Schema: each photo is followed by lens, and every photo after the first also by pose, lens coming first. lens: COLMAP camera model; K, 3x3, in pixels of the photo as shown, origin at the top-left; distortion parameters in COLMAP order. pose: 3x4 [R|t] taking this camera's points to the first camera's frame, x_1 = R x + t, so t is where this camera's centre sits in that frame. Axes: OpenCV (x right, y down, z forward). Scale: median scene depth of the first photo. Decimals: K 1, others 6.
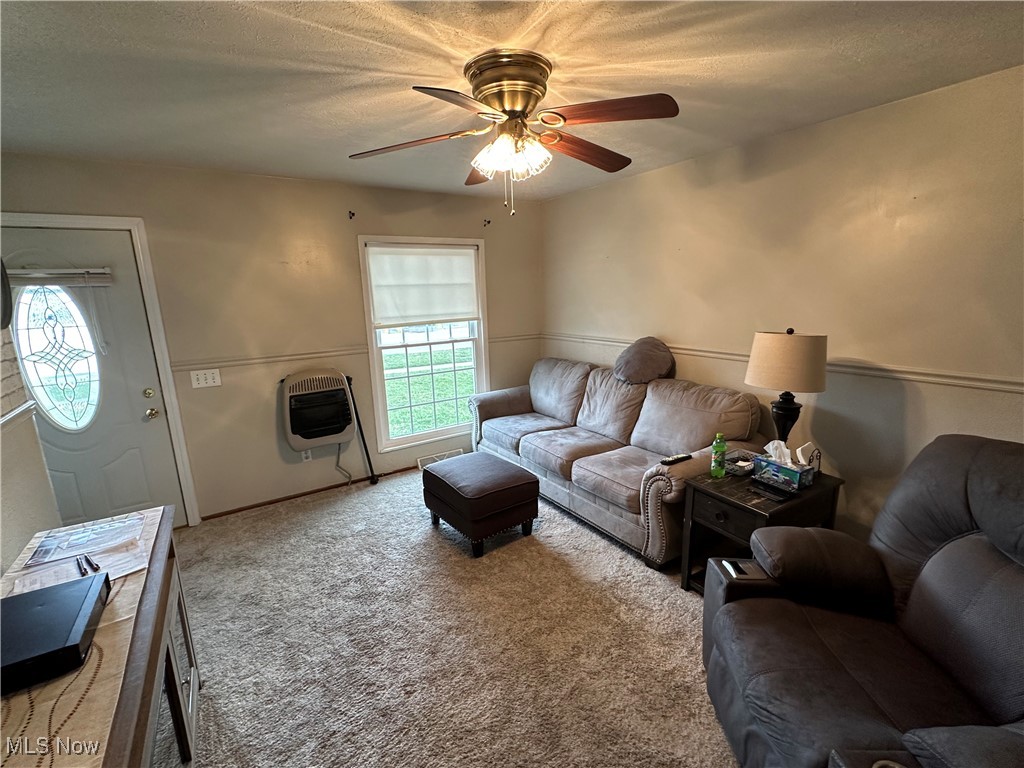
lens RADIAL K [[455.5, 0, 505.4], [0, 455.5, 384.0], [0, 0, 1]] dist [0.001161, 0.000260]
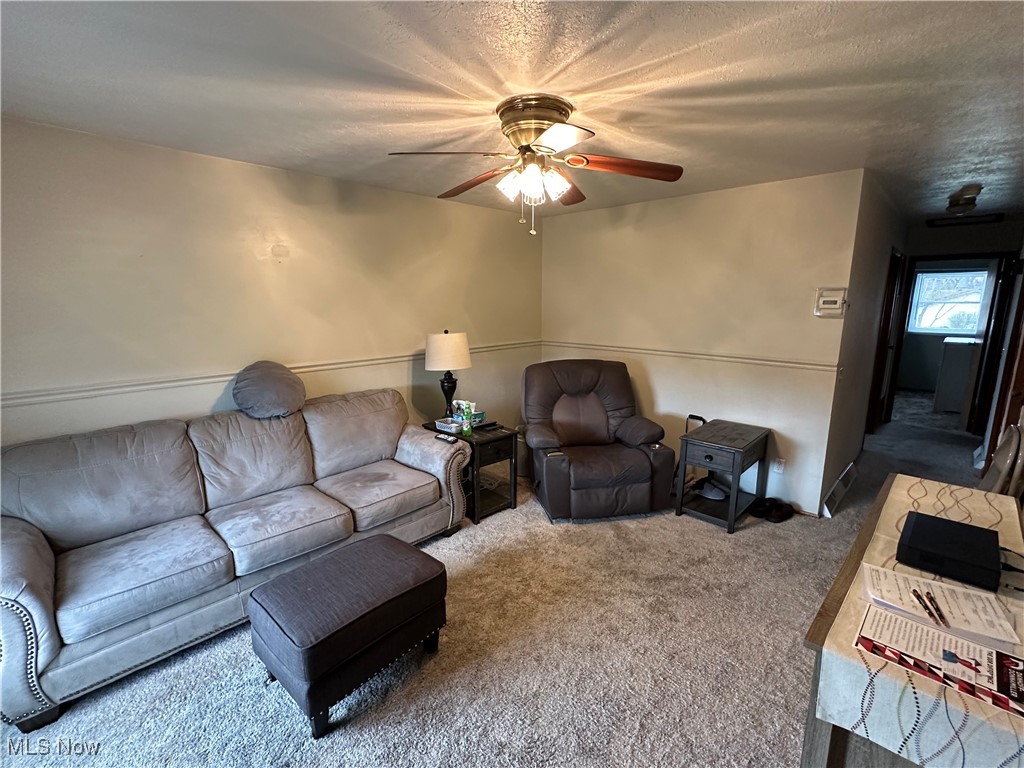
lens RADIAL K [[455.5, 0, 508.1], [0, 455.5, 384.3], [0, 0, 1]] dist [0.001161, 0.000260]
pose [[-0.211533, -0.154285, 0.965117, -0.870103], [0.209357, 0.957389, 0.198936, -0.196514], [-0.954685, 0.244136, -0.170219, 1.040566]]
